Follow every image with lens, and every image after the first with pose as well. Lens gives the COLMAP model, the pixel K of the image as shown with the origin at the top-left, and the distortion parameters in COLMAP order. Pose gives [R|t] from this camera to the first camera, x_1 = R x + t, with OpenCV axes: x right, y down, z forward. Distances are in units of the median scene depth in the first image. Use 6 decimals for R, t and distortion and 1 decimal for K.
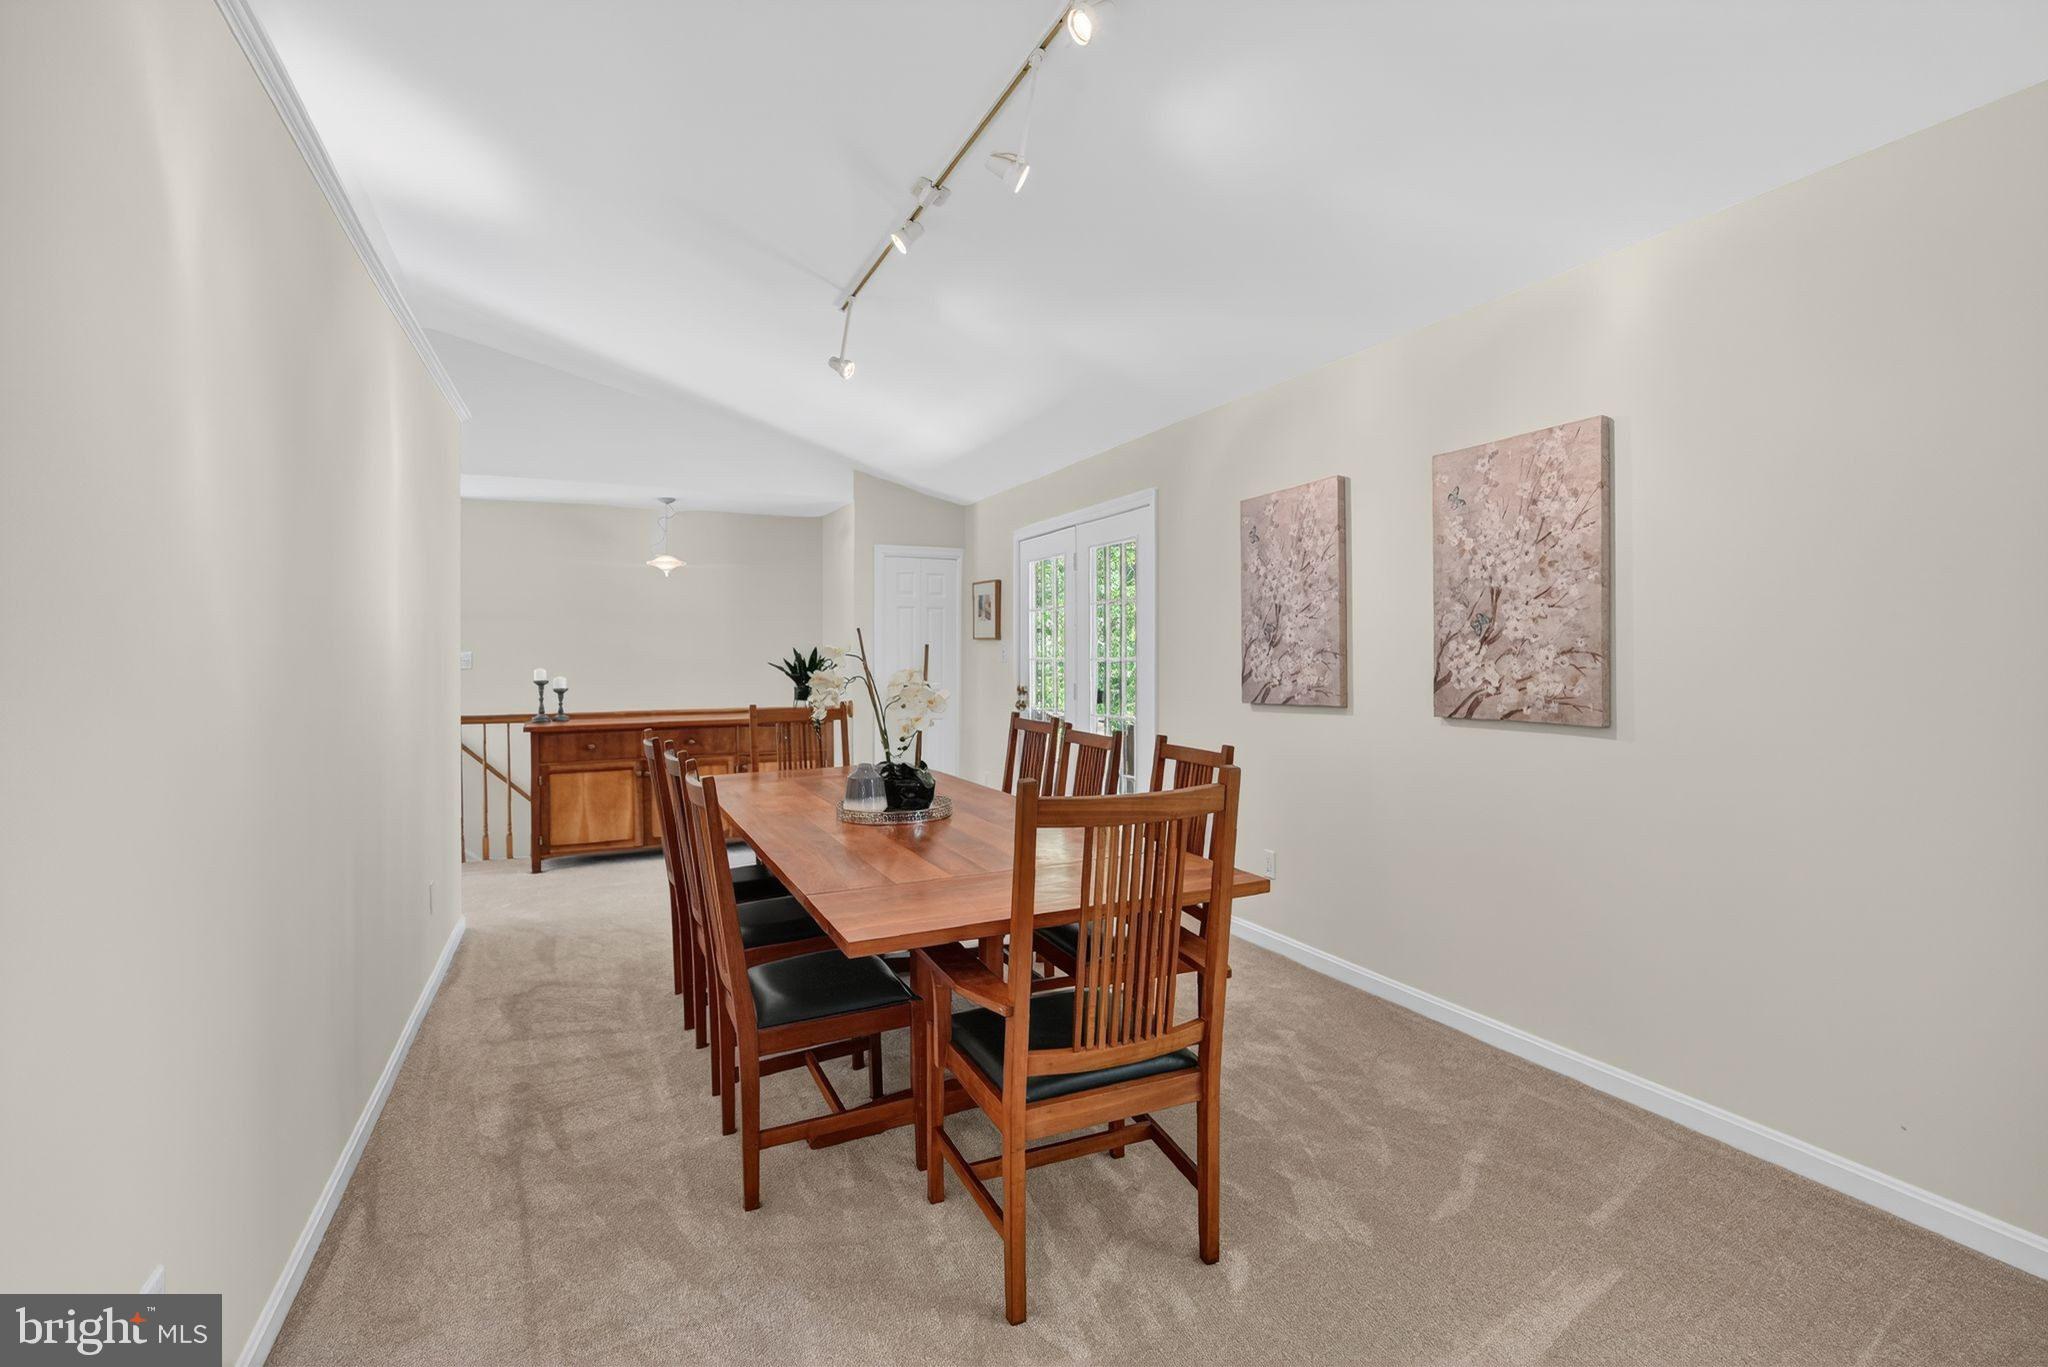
lens RADIAL K [[906.6, 0, 1030.0], [0, 906.6, 685.1], [0, 0, 1]] dist [-0.022429, 0.008480]
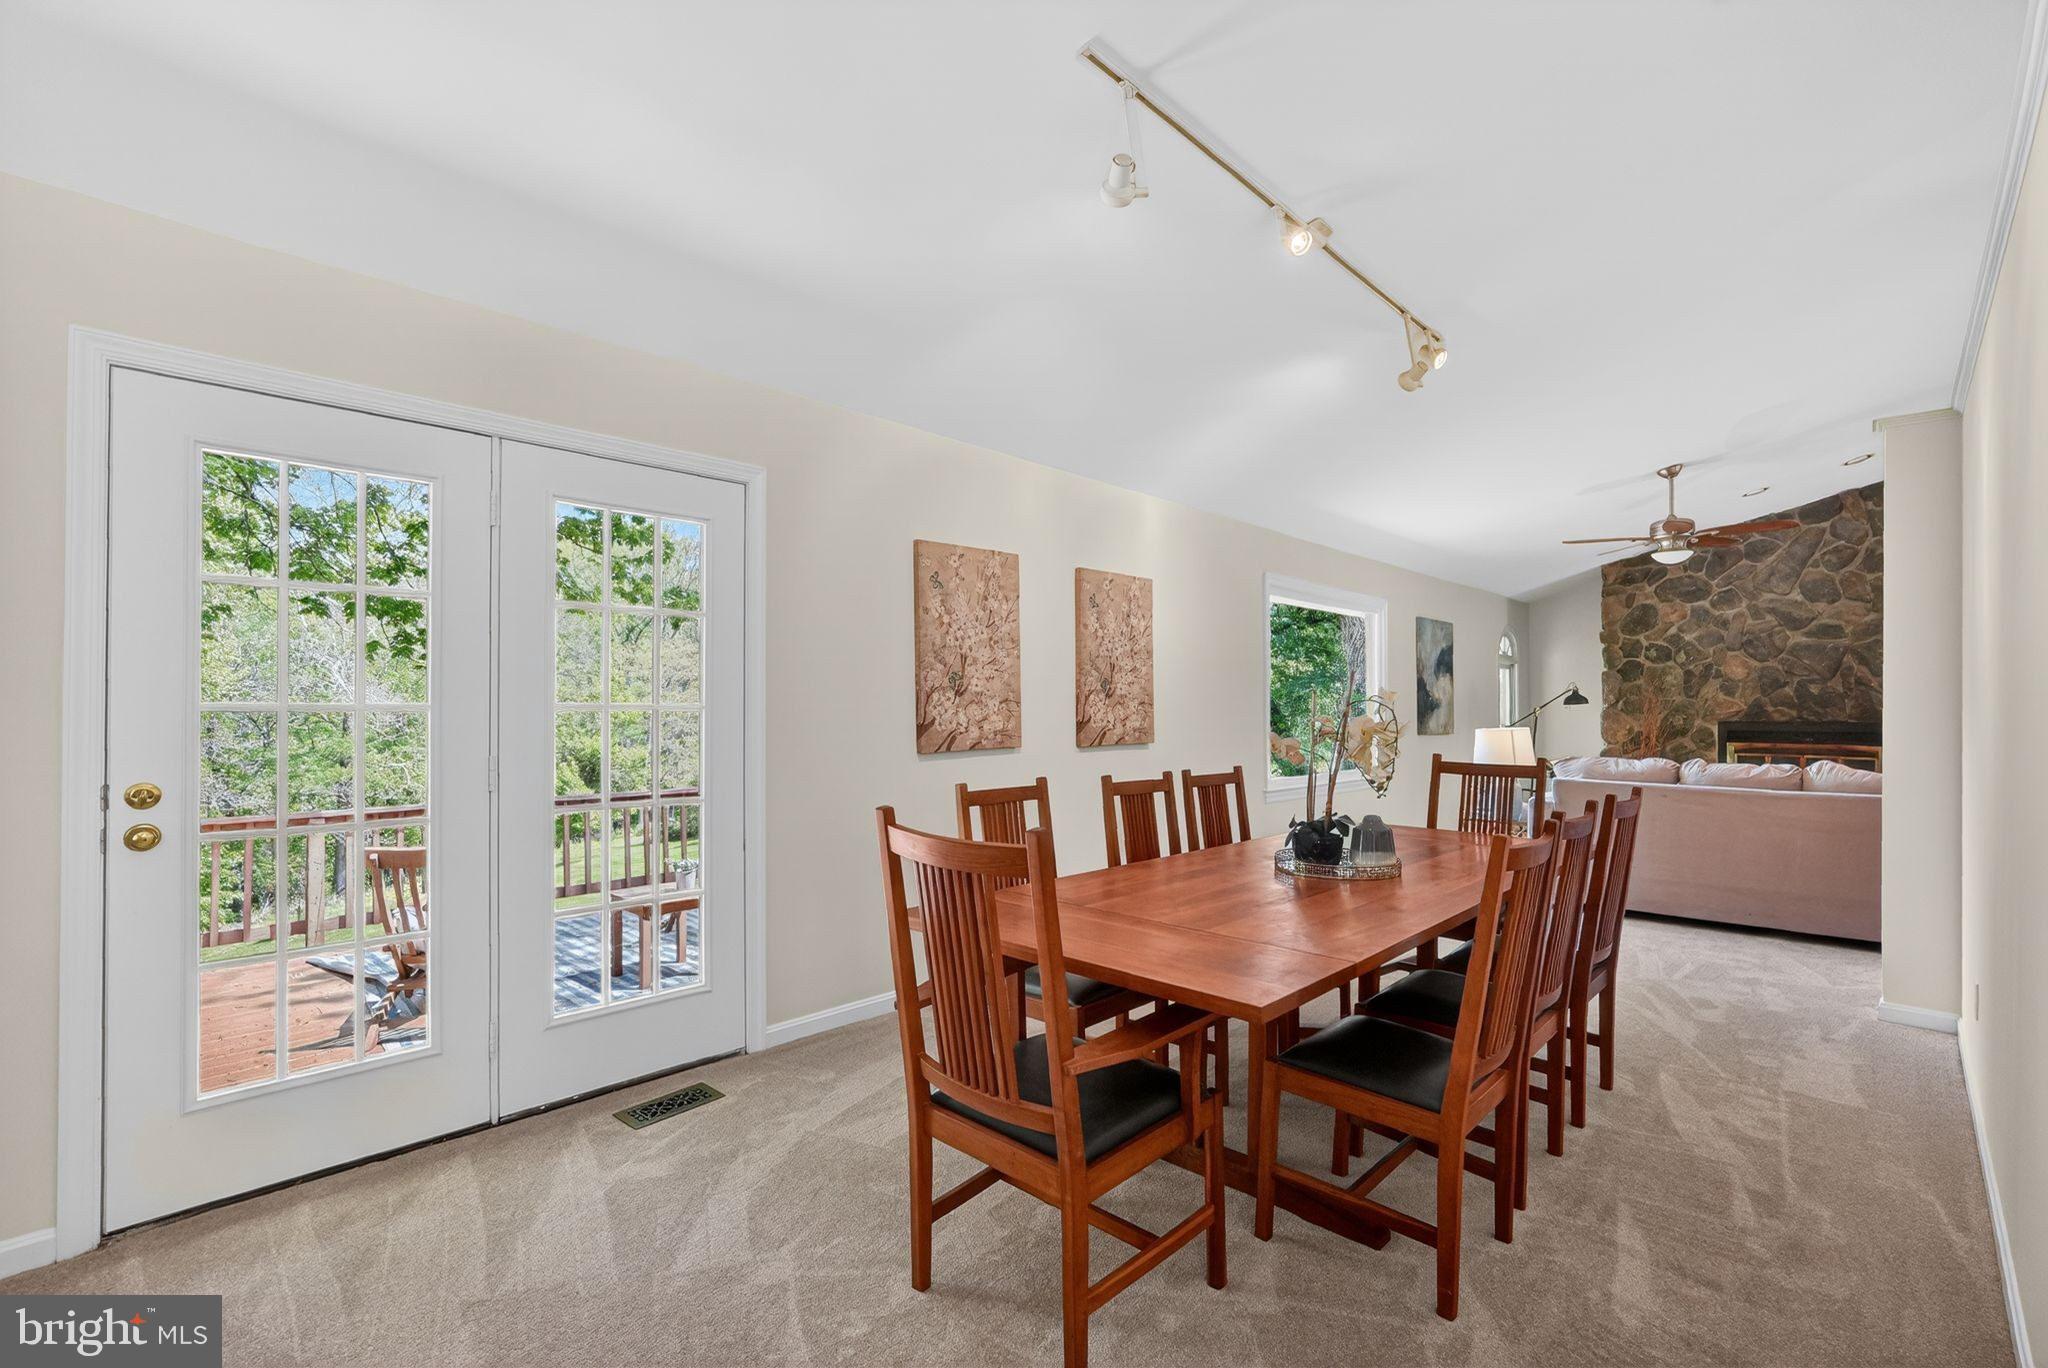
lens RADIAL K [[906.6, 0, 1030.0], [0, 906.6, 685.6], [0, 0, 1]] dist [-0.022429, 0.008480]
pose [[-0.350688, 0.023440, 0.936199, -0.778967], [0.027206, 0.999520, -0.014835, -0.038228], [-0.936097, 0.020268, -0.351157, 1.381385]]
